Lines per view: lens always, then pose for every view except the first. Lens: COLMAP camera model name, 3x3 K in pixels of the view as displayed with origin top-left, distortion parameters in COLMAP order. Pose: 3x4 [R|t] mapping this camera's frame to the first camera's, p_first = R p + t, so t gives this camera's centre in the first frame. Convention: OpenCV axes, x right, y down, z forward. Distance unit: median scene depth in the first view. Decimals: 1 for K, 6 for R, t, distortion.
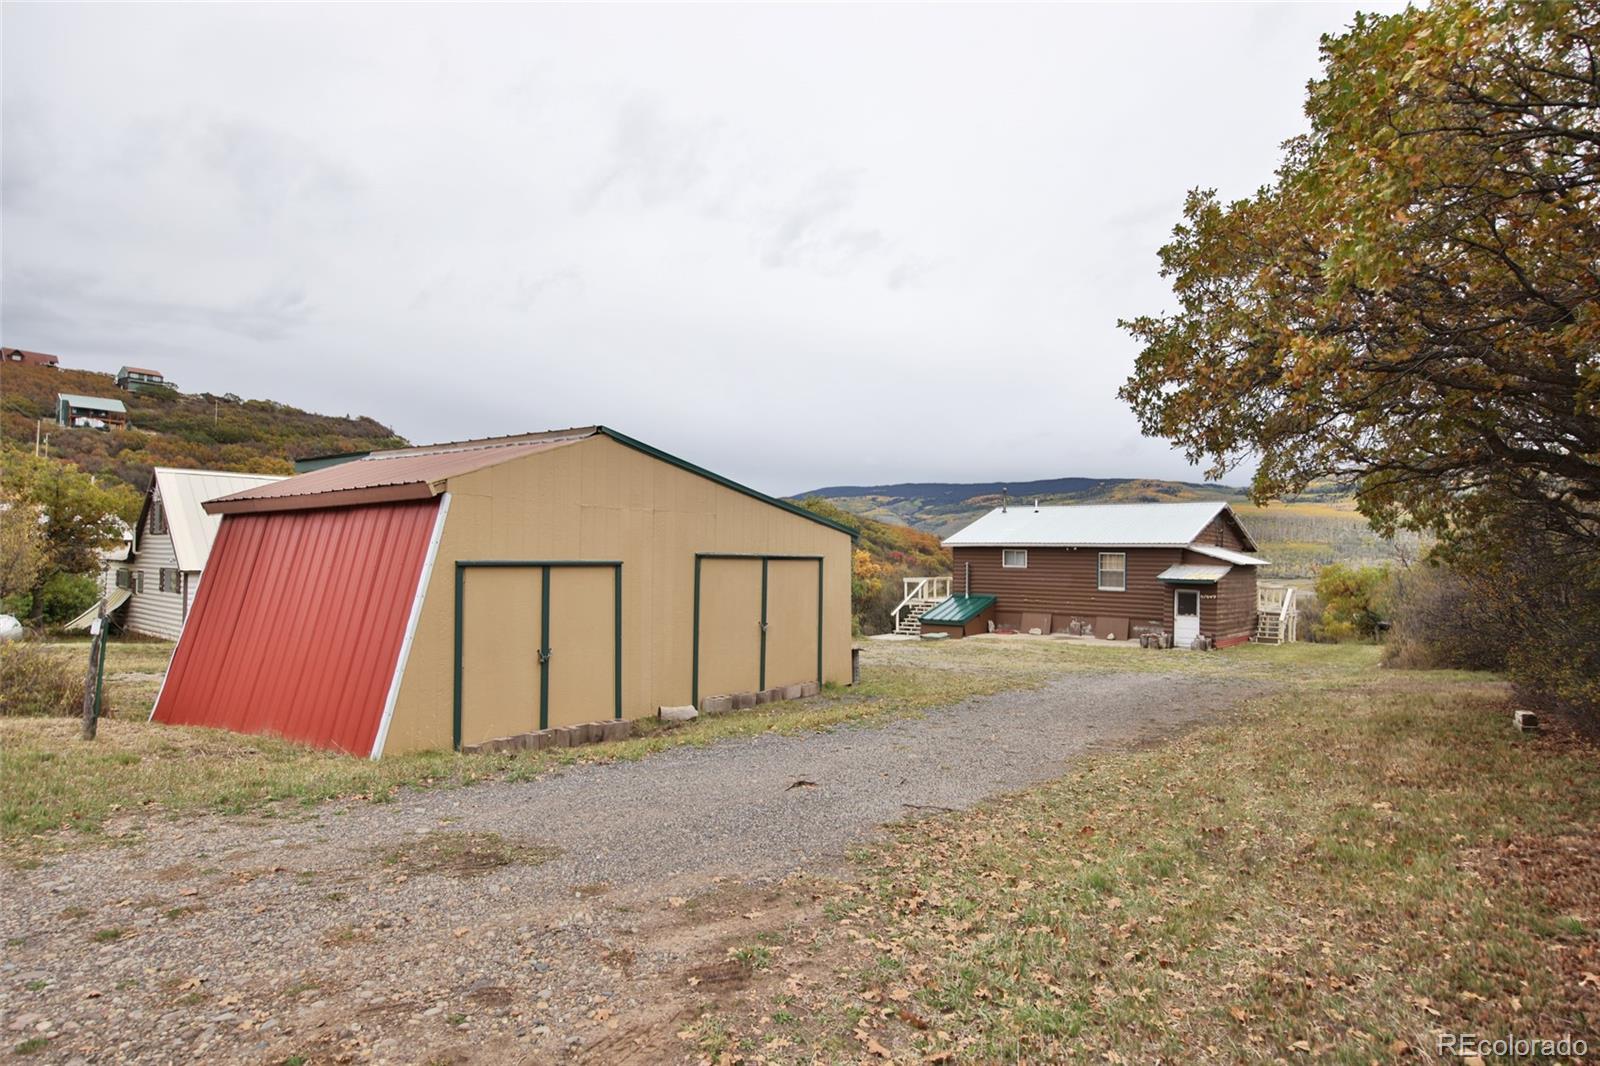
lens RADIAL K [[890.2, 0, 800.8], [0, 890.2, 525.5], [0, 0, 1]] dist [0.015546, -0.004487]
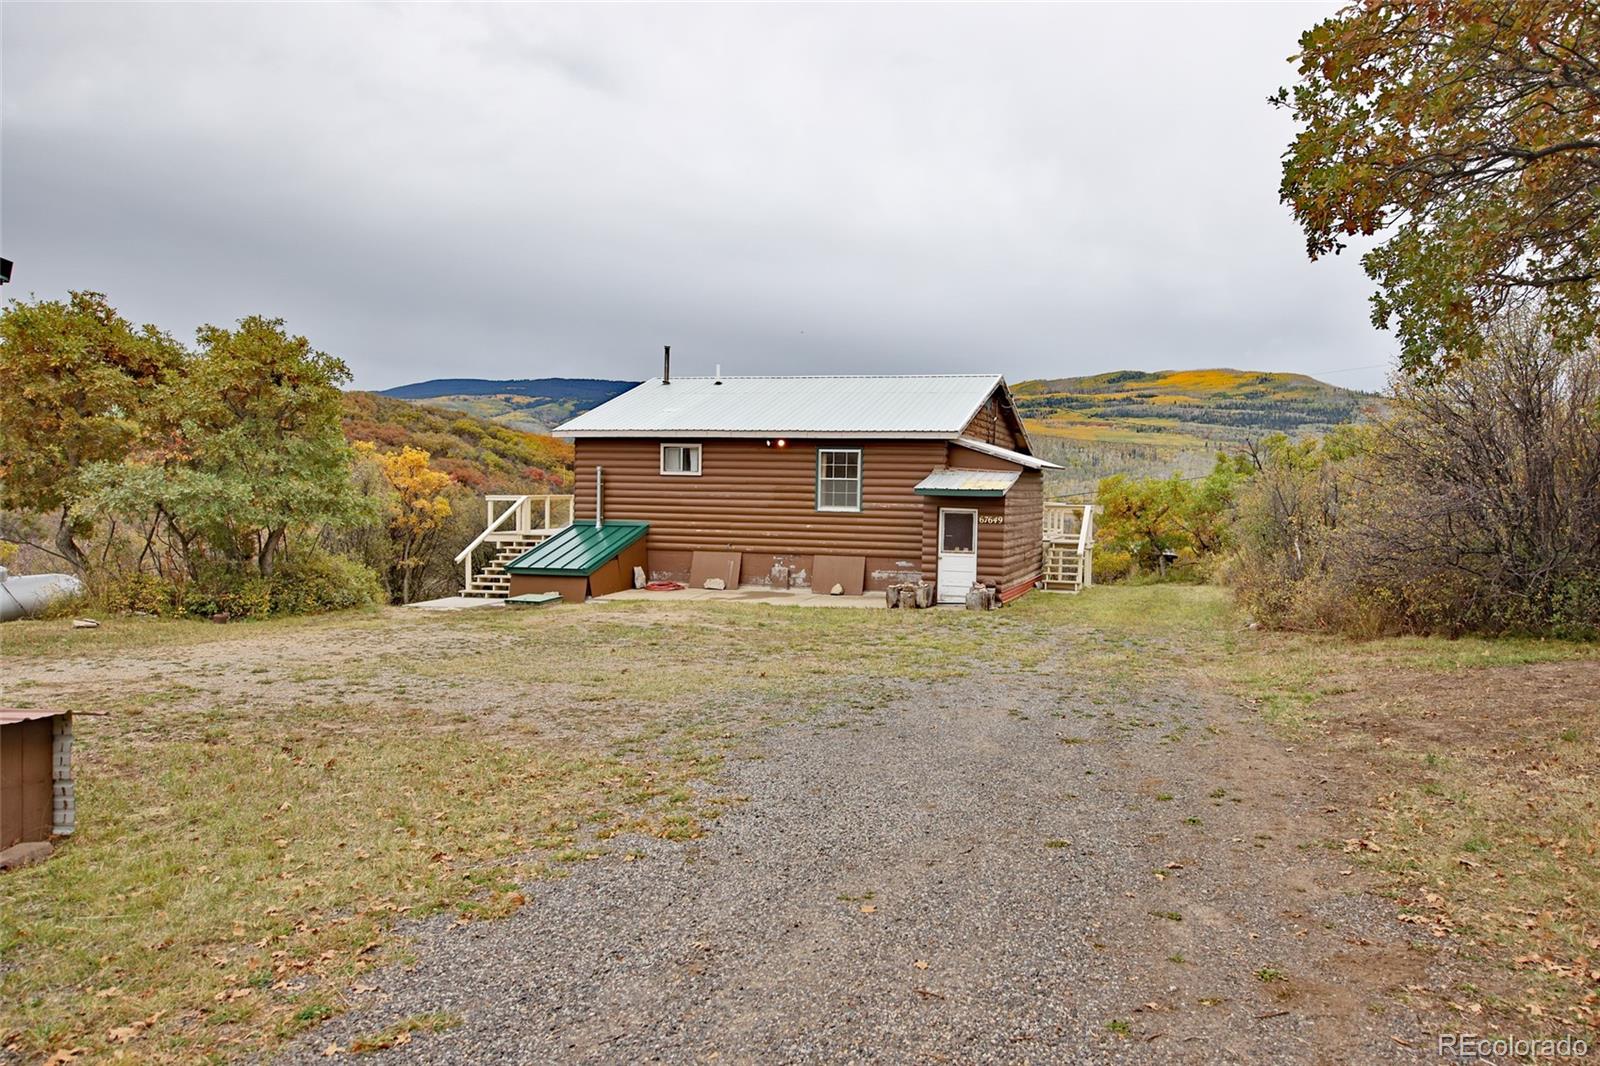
lens RADIAL K [[1072.6, 0, 800.1], [0, 1072.6, 531.8], [0, 0, 1]] dist [-0.001889, -0.000138]
pose [[0.945465, -0.015780, 0.325342, 0.089876], [-0.010729, 0.996775, 0.079528, 0.029133], [-0.325548, -0.078682, 0.942246, 0.328197]]
